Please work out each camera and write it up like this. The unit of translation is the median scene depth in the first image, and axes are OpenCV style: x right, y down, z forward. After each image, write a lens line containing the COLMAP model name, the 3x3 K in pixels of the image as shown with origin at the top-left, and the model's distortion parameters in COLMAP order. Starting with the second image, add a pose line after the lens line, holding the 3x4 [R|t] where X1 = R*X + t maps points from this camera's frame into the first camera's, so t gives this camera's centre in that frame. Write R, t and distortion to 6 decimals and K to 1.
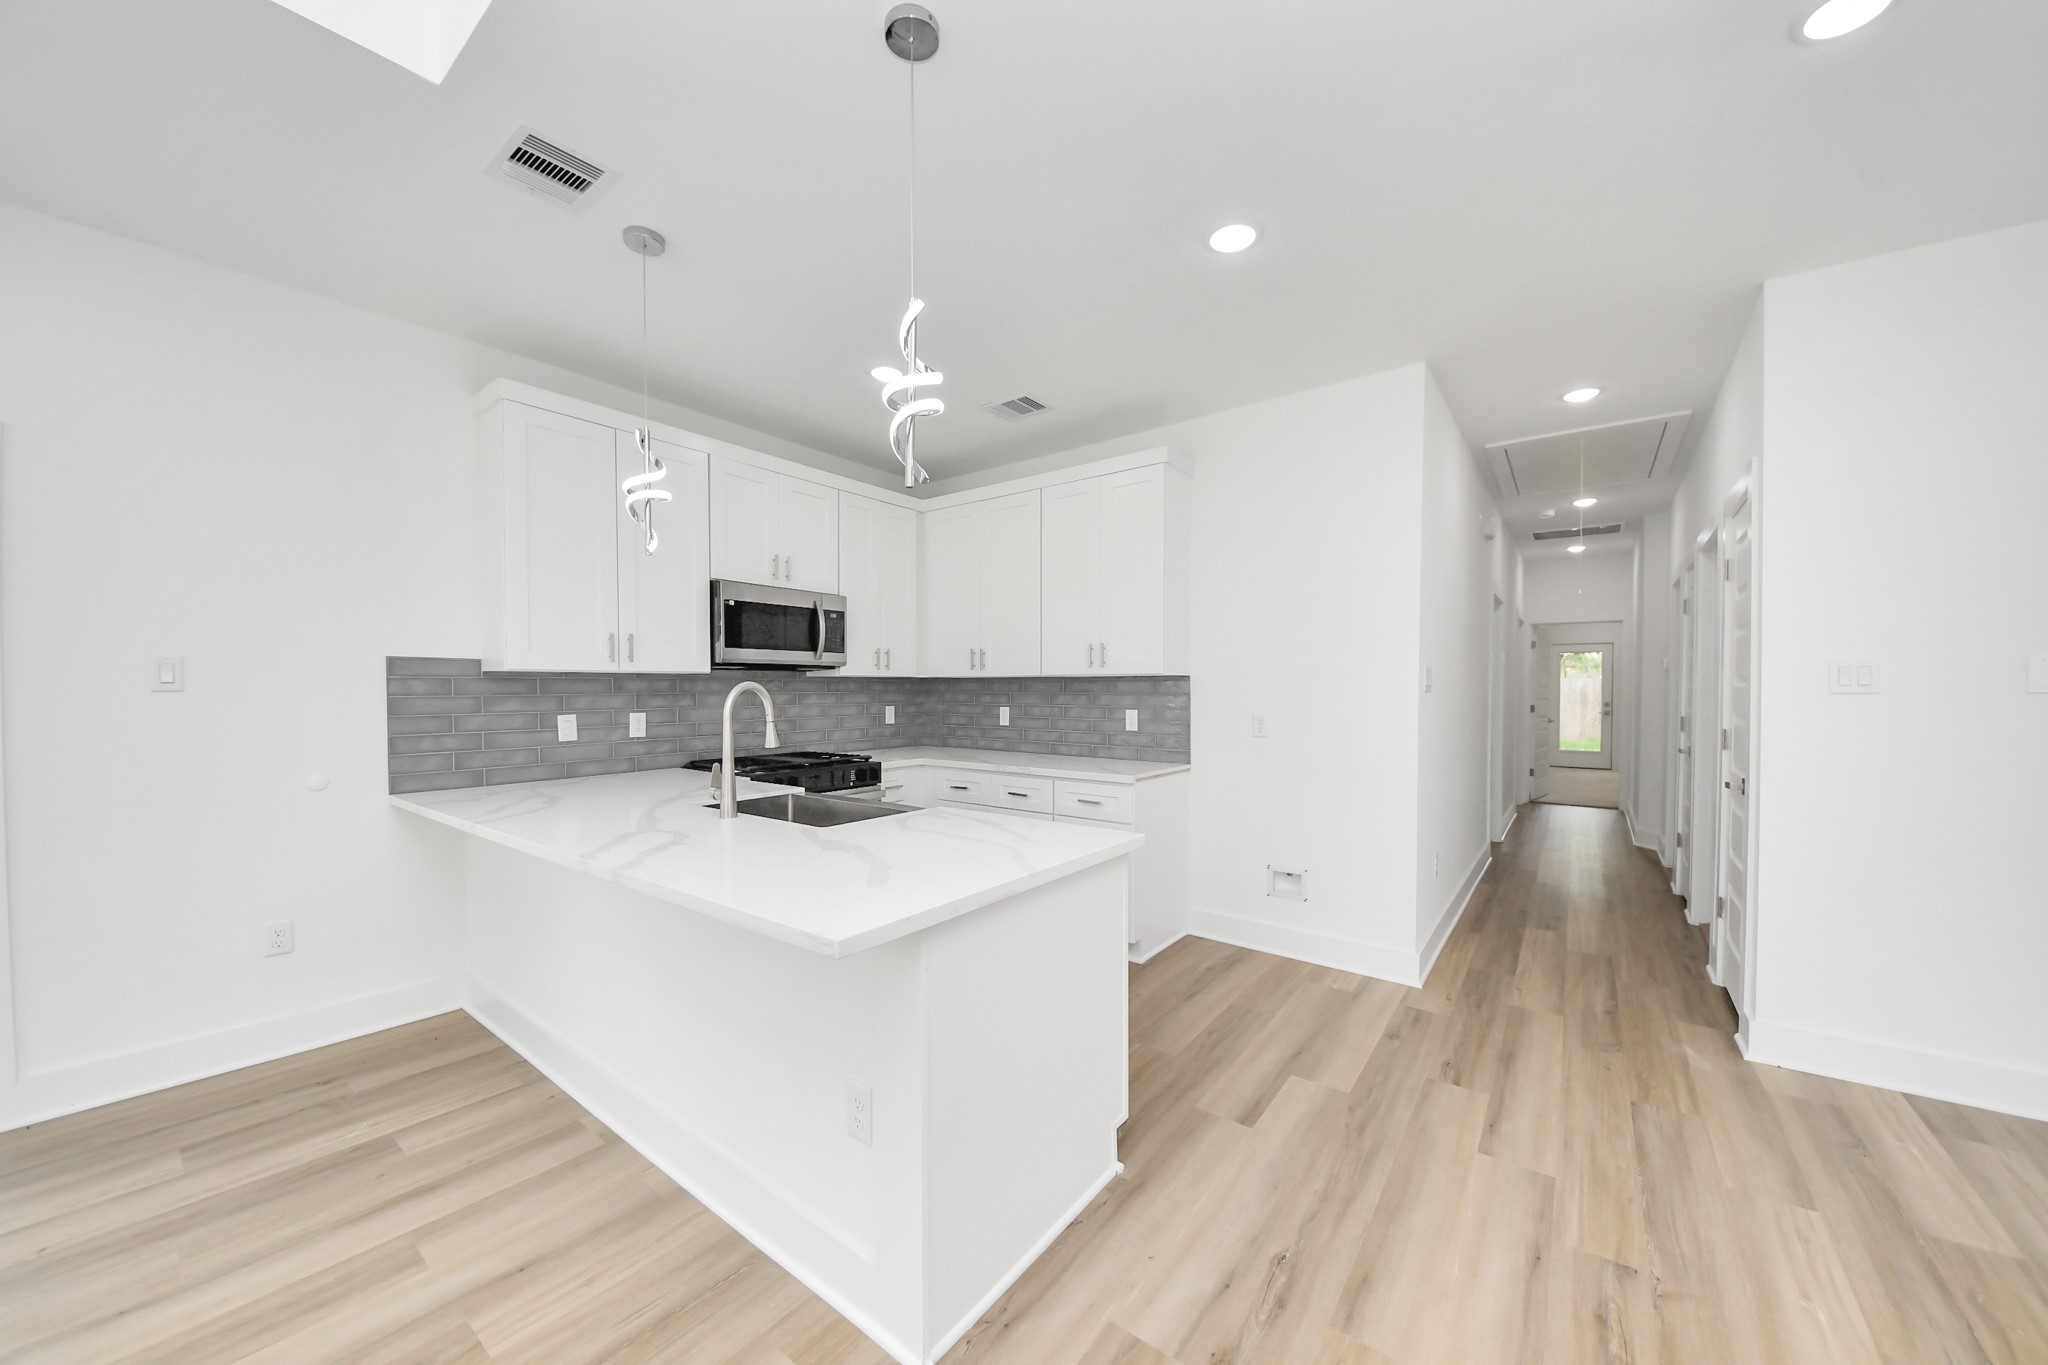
lens RADIAL K [[753.0, 0, 991.0], [0, 753.0, 694.5], [0, 0, 1]] dist [-0.000213, -0.000245]
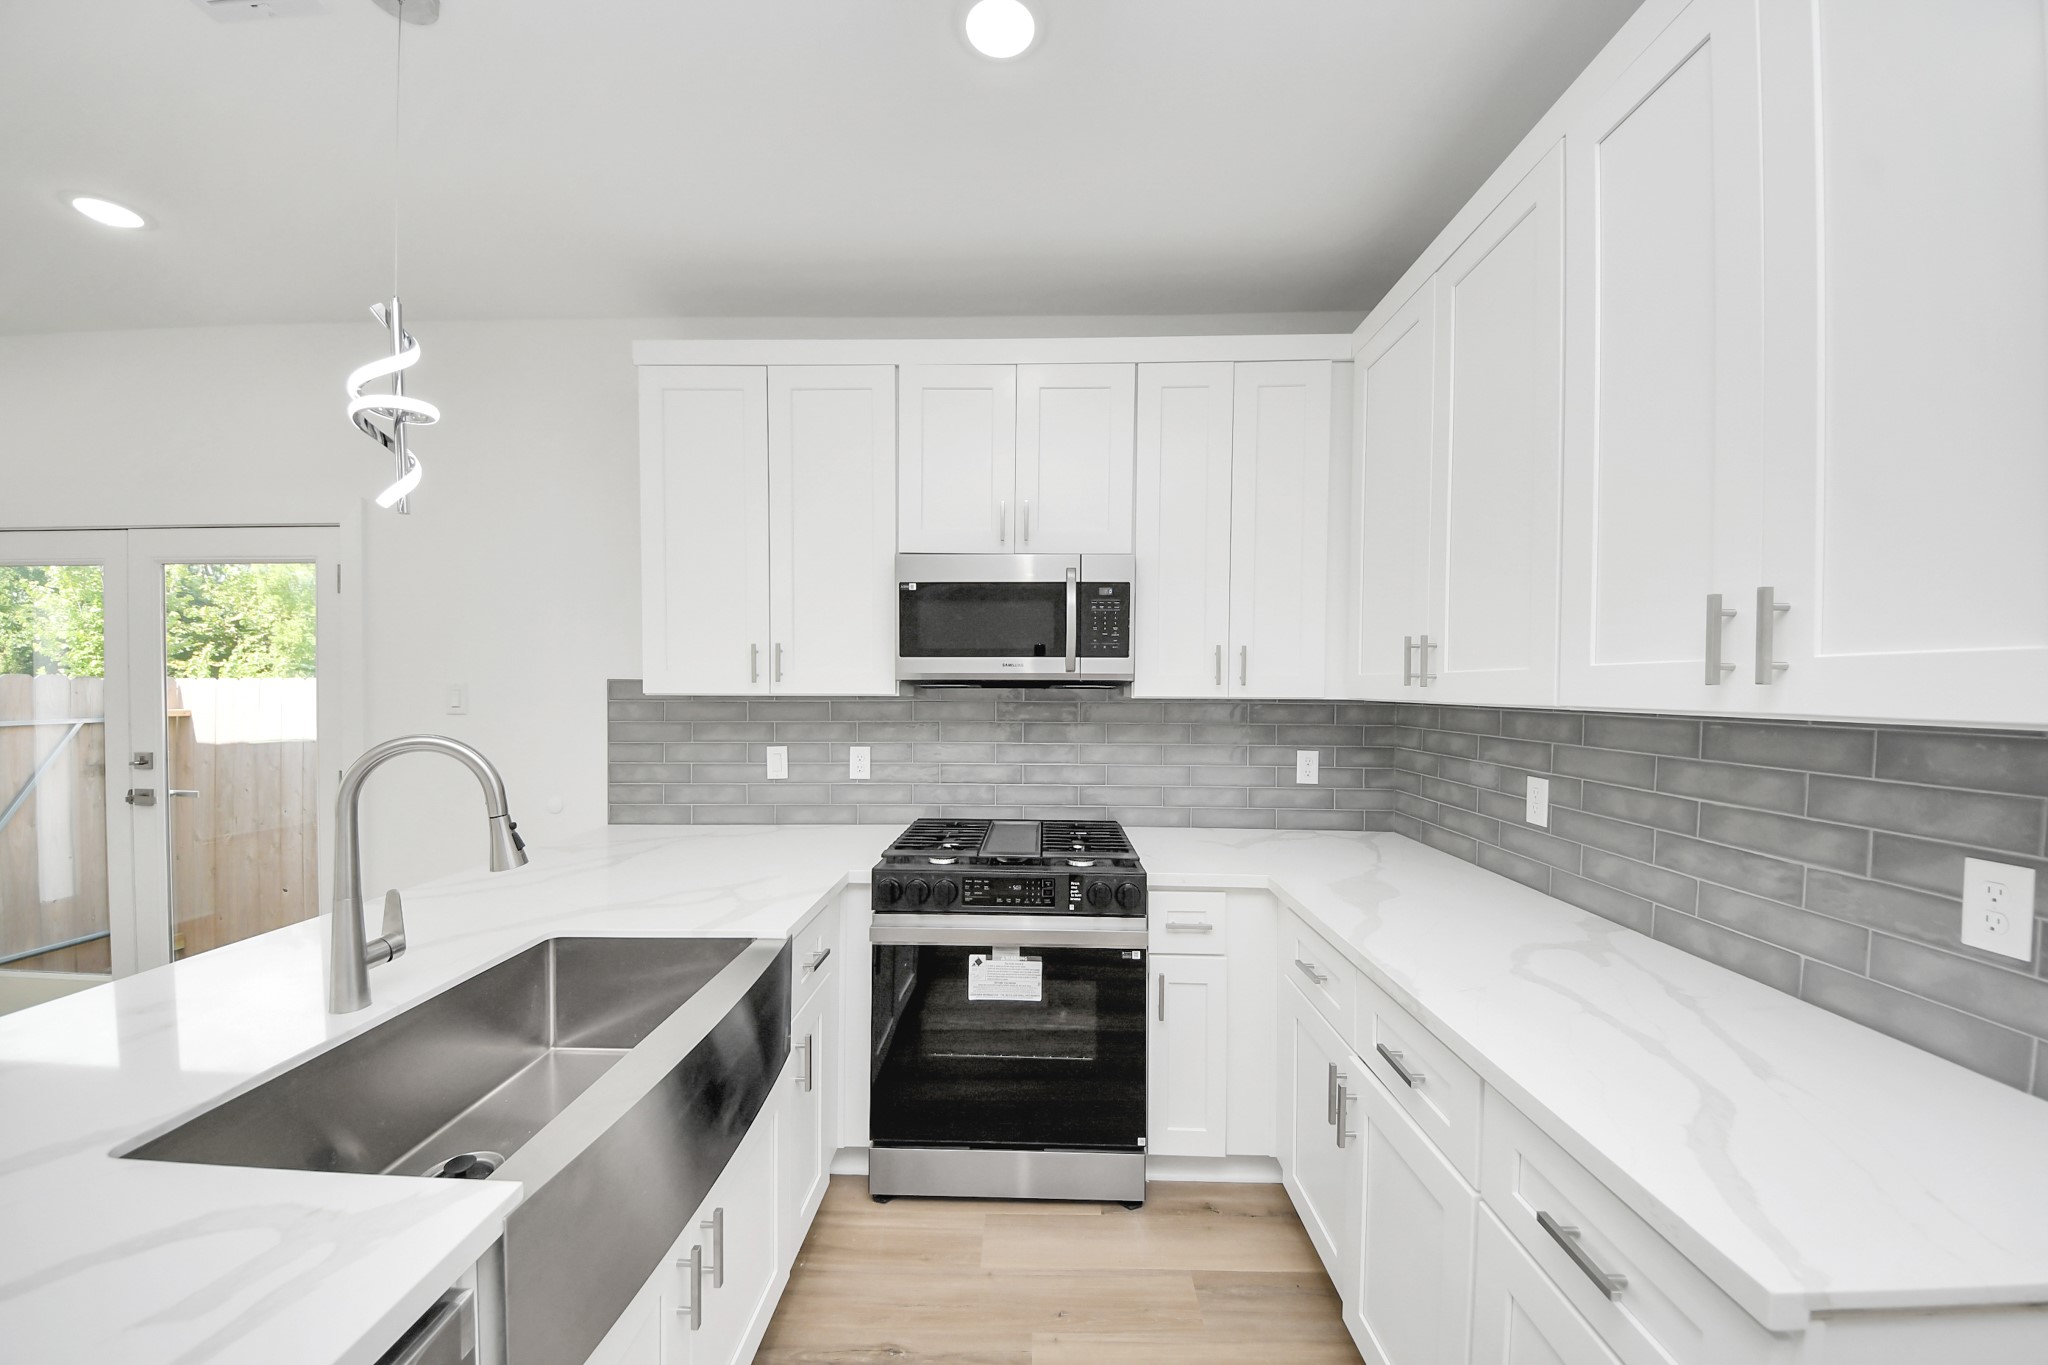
lens RADIAL K [[712.5, 0, 1019.9], [0, 712.5, 699.2], [0, 0, 1]] dist [0.010699, -0.012980]
pose [[0.599376, 0.016801, -0.800291, 0.174652], [-0.010177, 0.999859, 0.013368, -0.030713], [0.800403, 0.000132, 0.599463, 0.627479]]
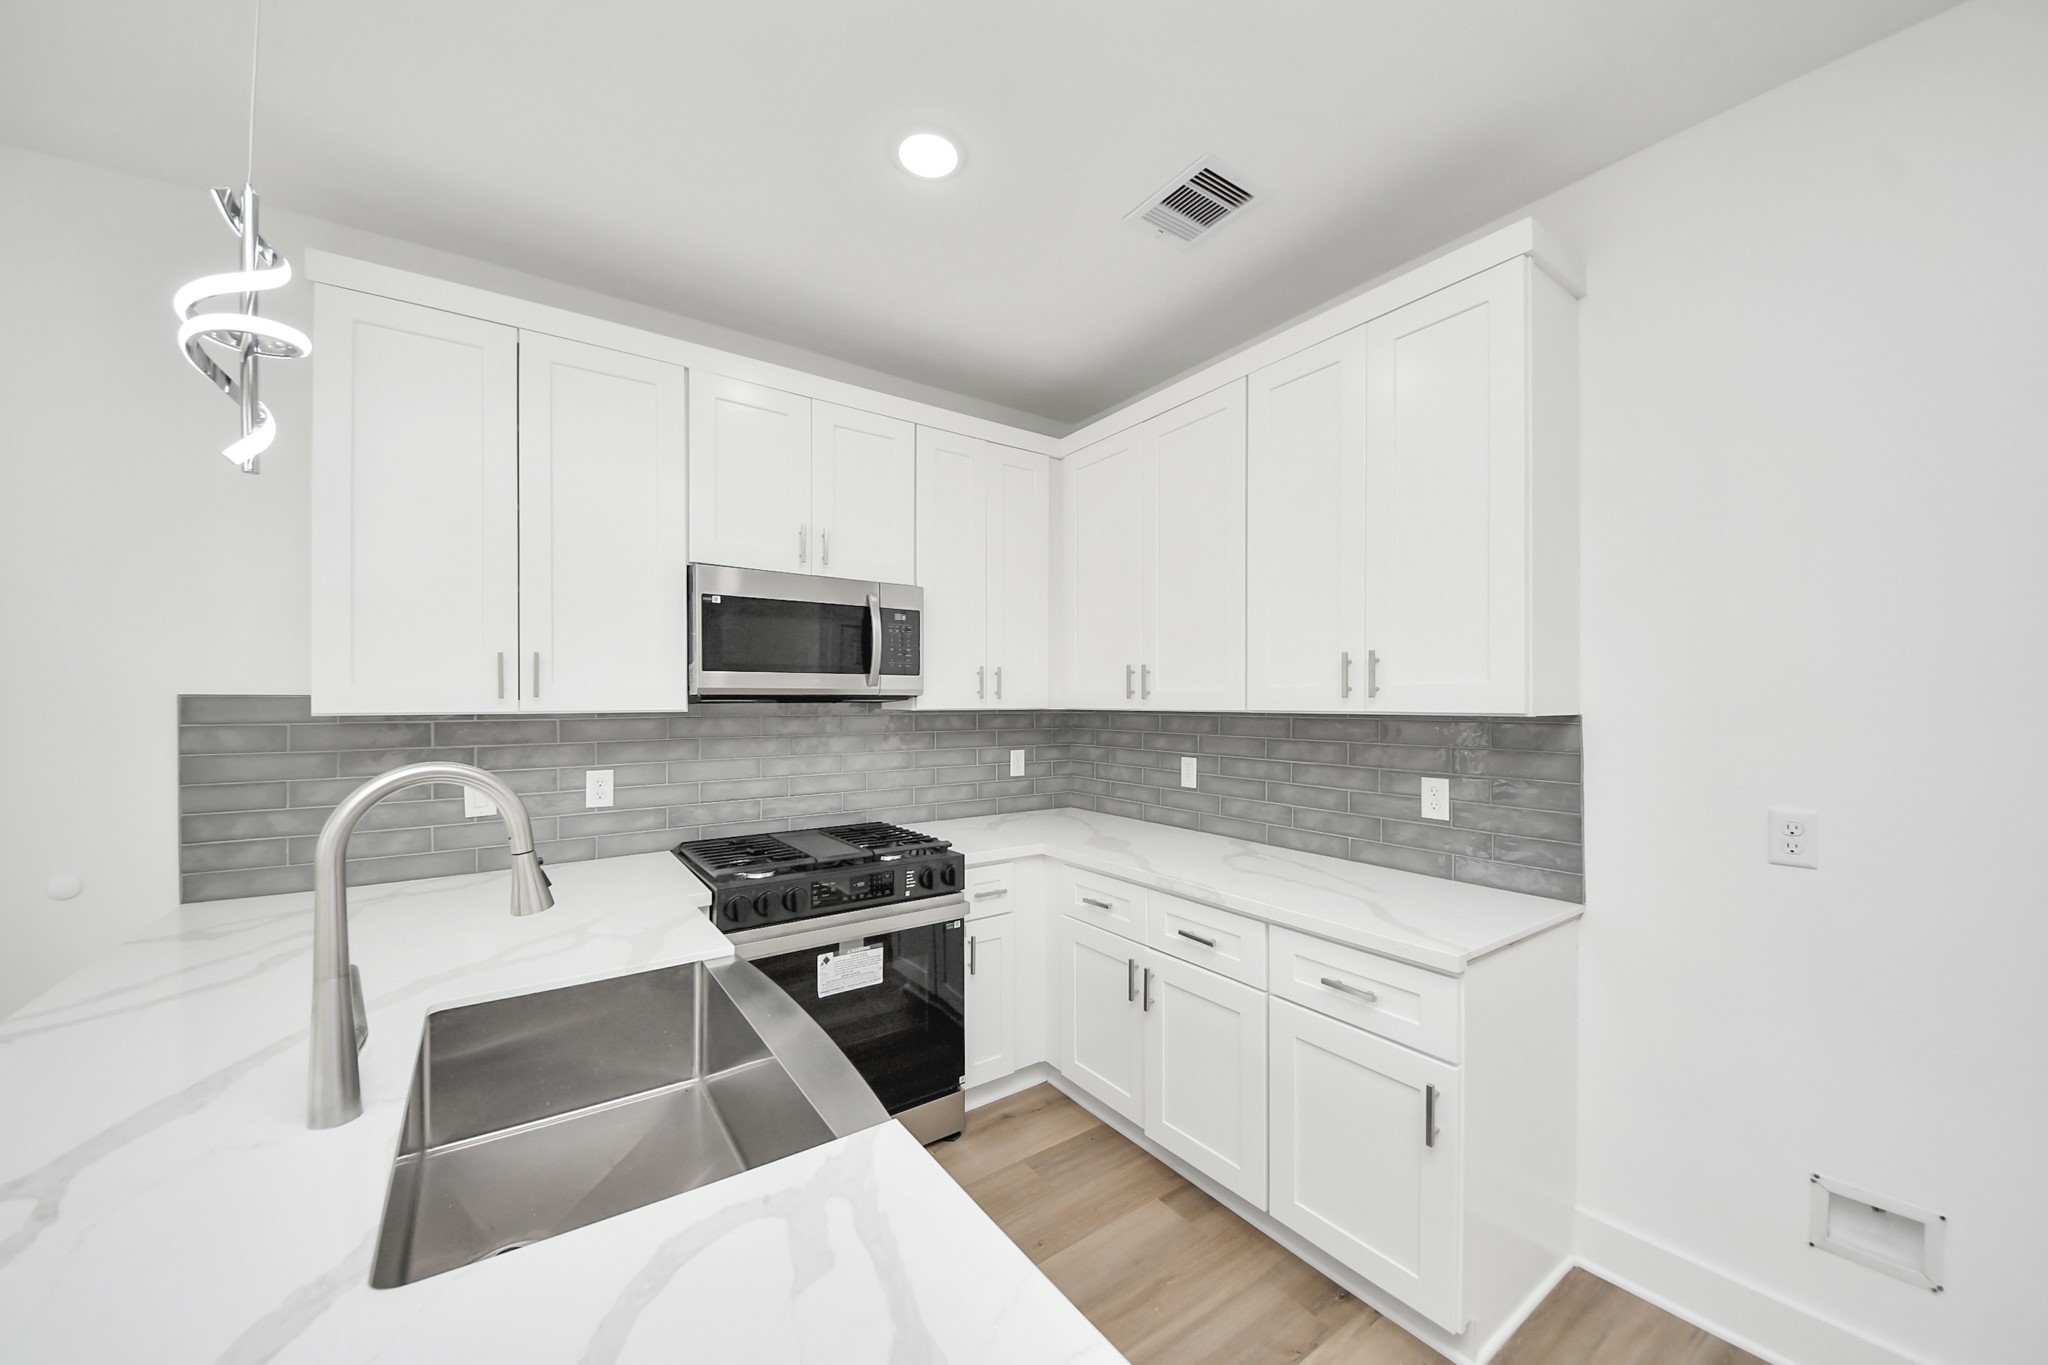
lens RADIAL K [[708.0, 0, 993.4], [0, 708.0, 700.2], [0, 0, 1]] dist [0.000222, -0.000095]
pose [[0.952451, -0.002592, -0.304681, 0.047805], [0.000104, 0.999967, -0.008183, -0.029041], [0.304692, 0.007762, 0.952419, 0.449360]]
